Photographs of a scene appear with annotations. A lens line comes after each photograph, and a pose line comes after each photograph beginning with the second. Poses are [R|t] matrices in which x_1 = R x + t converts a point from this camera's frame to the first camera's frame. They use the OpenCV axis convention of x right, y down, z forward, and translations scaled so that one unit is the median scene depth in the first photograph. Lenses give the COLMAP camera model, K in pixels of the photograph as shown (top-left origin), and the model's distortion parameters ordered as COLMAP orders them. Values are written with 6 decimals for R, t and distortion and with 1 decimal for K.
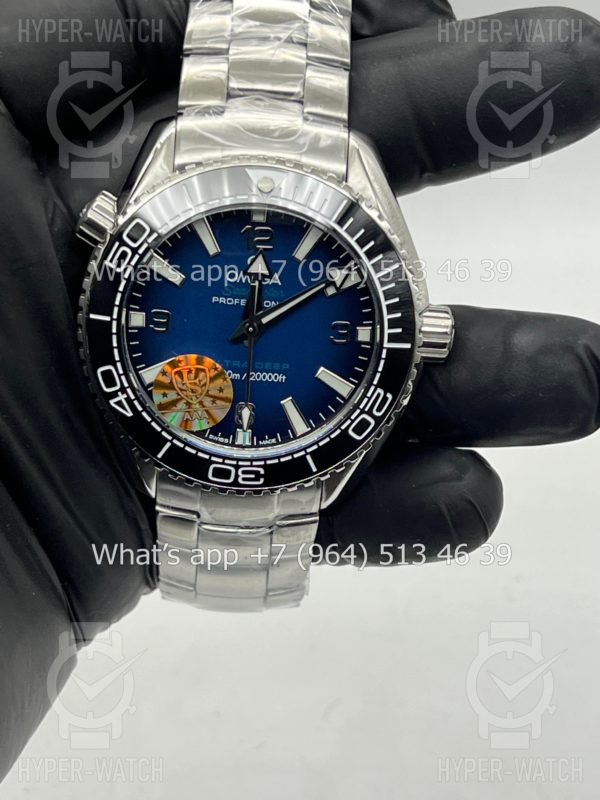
lens RADIAL K [[1916.0, 0, 319.2], [0, 1916.0, 405.3], [0, 0, 1]] dist [0.262406, 0.000000]
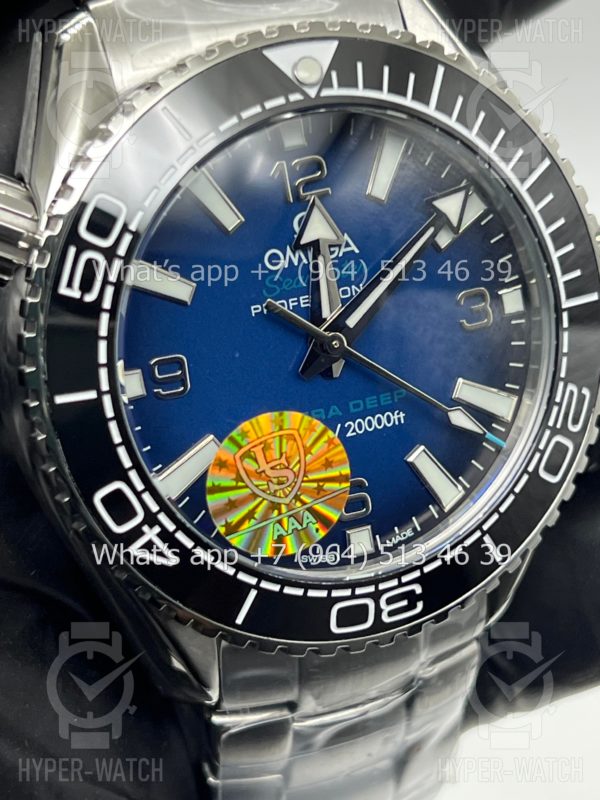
lens RADIAL K [[1916.0, 0, 327.8], [0, 1916.0, 406.2], [0, 0, 1]] dist [0.262406, 0.000000]
pose [[0.915094, -0.281643, 0.288582, -0.199603], [0.298988, 0.954107, -0.016926, -0.014122], [-0.270571, 0.101771, 0.957306, 0.479772]]
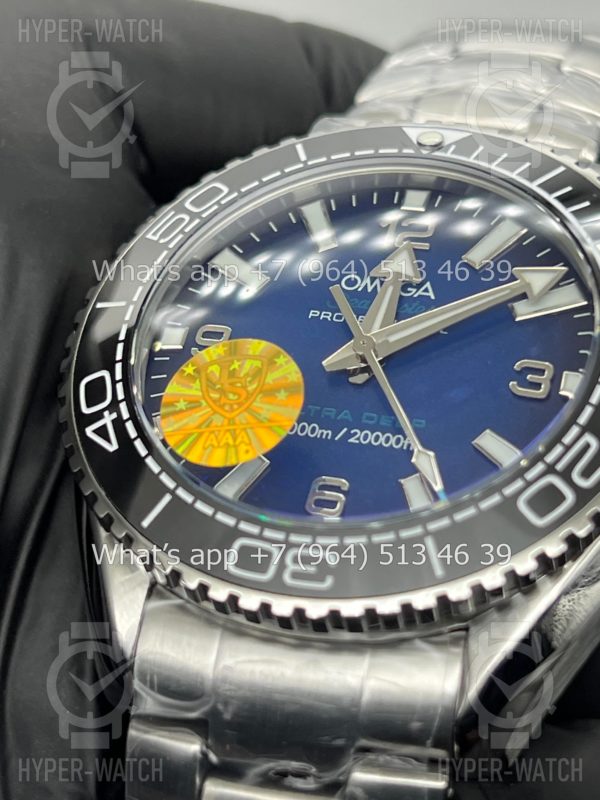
lens RADIAL K [[1916.0, 0, 293.6], [0, 1916.0, 398.4], [0, 0, 1]] dist [0.262406, 0.000000]
pose [[0.956262, 0.017204, -0.292006, 0.104969], [-0.235665, 0.636667, -0.734246, 0.376247], [0.173279, 0.770947, 0.612874, 0.670740]]
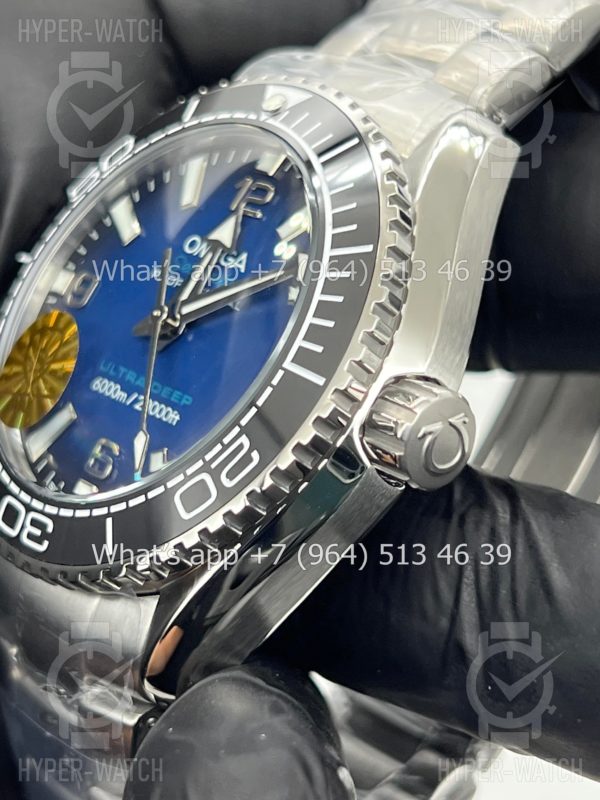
lens RADIAL K [[1916.0, 0, 298.5], [0, 1916.0, 397.9], [0, 0, 1]] dist [0.262406, 0.000000]
pose [[0.634576, 0.150981, -0.757970, 0.453509], [-0.572239, 0.750985, -0.329491, 0.154552], [0.519477, 0.642827, 0.562954, 0.695954]]
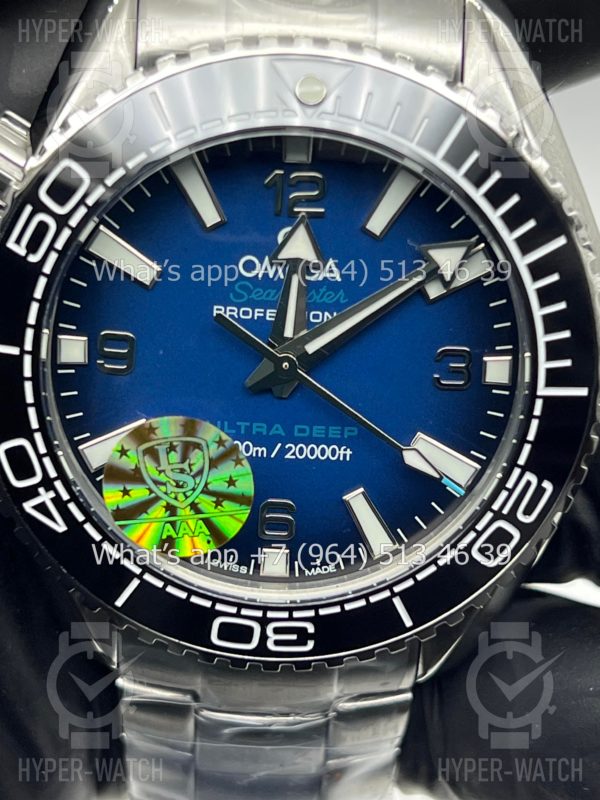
lens RADIAL K [[1916.0, 0, 305.4], [0, 1916.0, 397.9], [0, 0, 1]] dist [0.262406, 0.000000]
pose [[0.999582, -0.015060, -0.024669, -0.017221], [0.015257, 0.999853, 0.007797, -0.034586], [0.024548, -0.008170, 0.999665, 0.467203]]
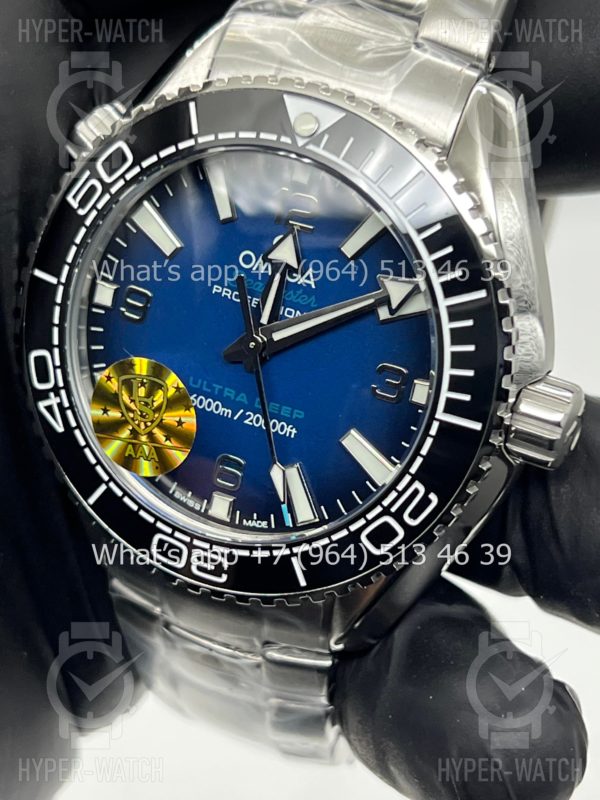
lens RADIAL K [[1916.0, 0, 288.3], [0, 1916.0, 403.1], [0, 0, 1]] dist [0.262406, 0.000000]
pose [[0.904934, 0.226563, -0.360227, 0.212911], [-0.250166, 0.968004, -0.019628, -0.010743], [0.344254, 0.107878, 0.932658, 0.400659]]
